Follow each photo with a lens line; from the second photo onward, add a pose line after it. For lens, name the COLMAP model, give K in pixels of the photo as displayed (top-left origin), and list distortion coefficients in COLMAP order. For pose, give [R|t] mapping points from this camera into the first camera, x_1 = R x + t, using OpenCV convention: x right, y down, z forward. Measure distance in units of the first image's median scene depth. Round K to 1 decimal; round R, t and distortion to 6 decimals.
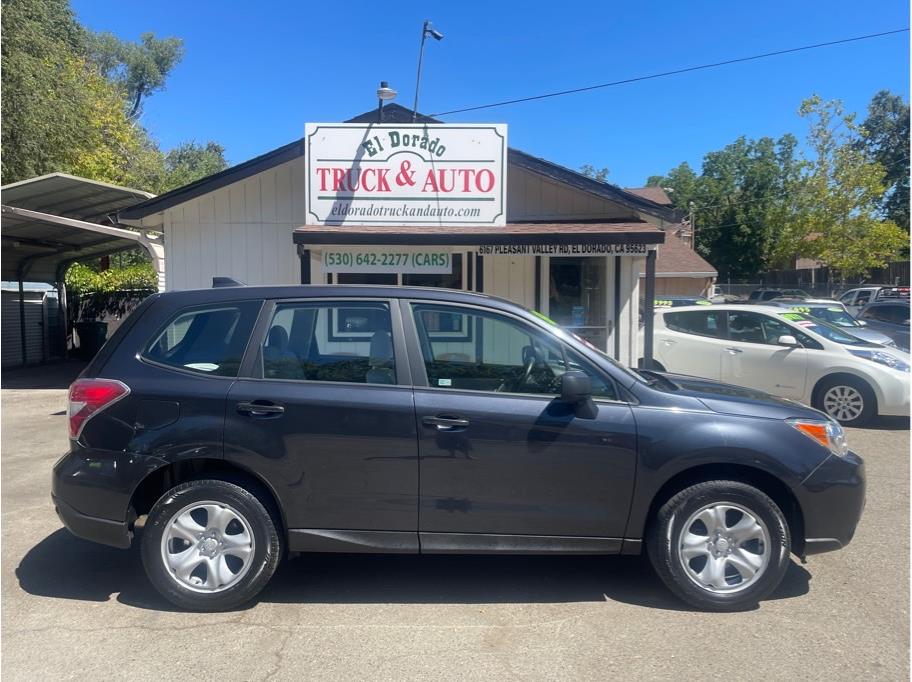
lens RADIAL K [[686.0, 0, 454.0], [0, 686.0, 337.6], [0, 0, 1]] dist [0.102587, -0.116193]
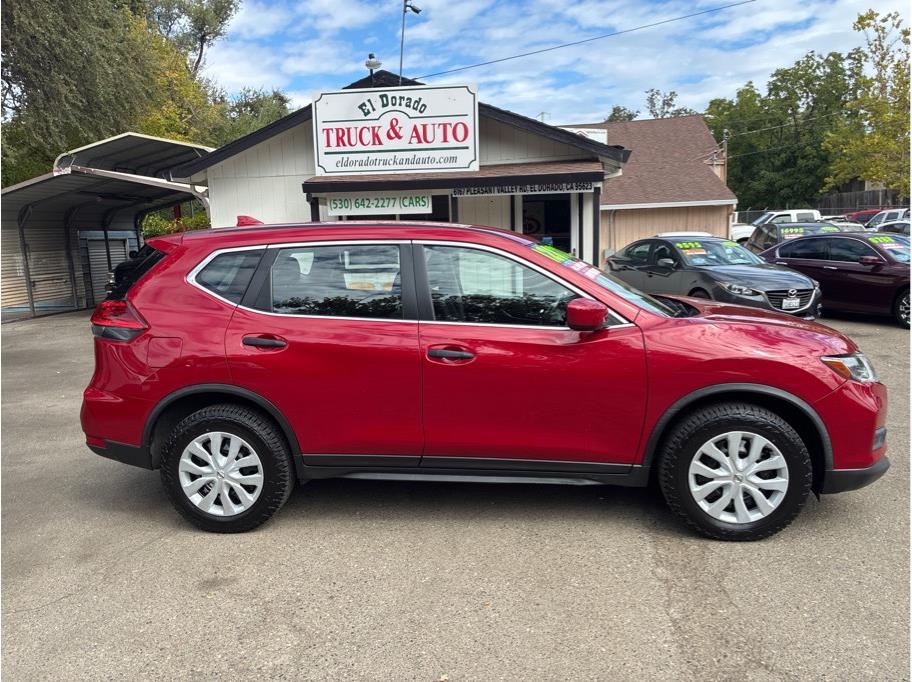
lens RADIAL K [[694.9, 0, 456.9], [0, 694.9, 340.3], [0, 0, 1]] dist [0.023574, -0.010011]
pose [[0.994853, -0.017223, -0.099856, 0.152112], [0.026525, 0.995351, 0.092587, 0.017762], [0.097797, -0.094759, 0.990685, -0.221390]]
